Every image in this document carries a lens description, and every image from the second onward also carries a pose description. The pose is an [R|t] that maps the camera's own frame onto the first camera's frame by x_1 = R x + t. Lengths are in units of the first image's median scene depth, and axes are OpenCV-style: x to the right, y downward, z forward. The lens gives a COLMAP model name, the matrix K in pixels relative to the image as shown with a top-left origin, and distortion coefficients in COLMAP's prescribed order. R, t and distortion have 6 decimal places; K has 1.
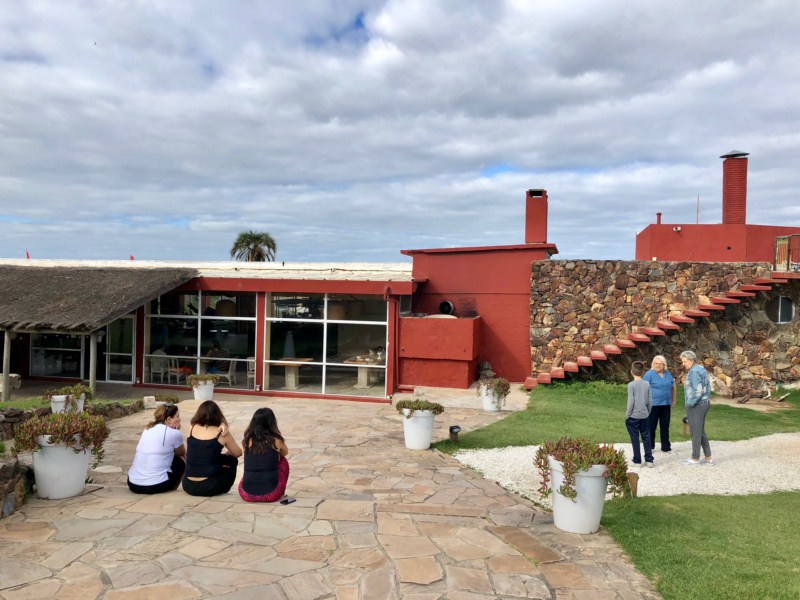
lens RADIAL K [[654.4, 0, 393.8], [0, 654.4, 280.0], [0, 0, 1]] dist [-0.017766, -0.005659]
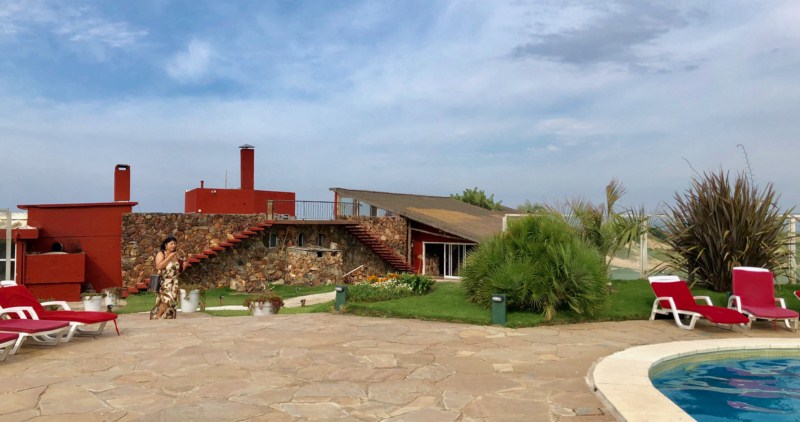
lens RADIAL K [[633.9, 0, 399.8], [0, 633.9, 211.4], [0, 0, 1]] dist [-0.011084, -0.008570]
pose [[0.762871, -0.001329, 0.646550, -0.249962], [0.011991, 0.999855, -0.012093, -0.009190], [-0.646440, 0.016978, 0.762776, -0.539866]]
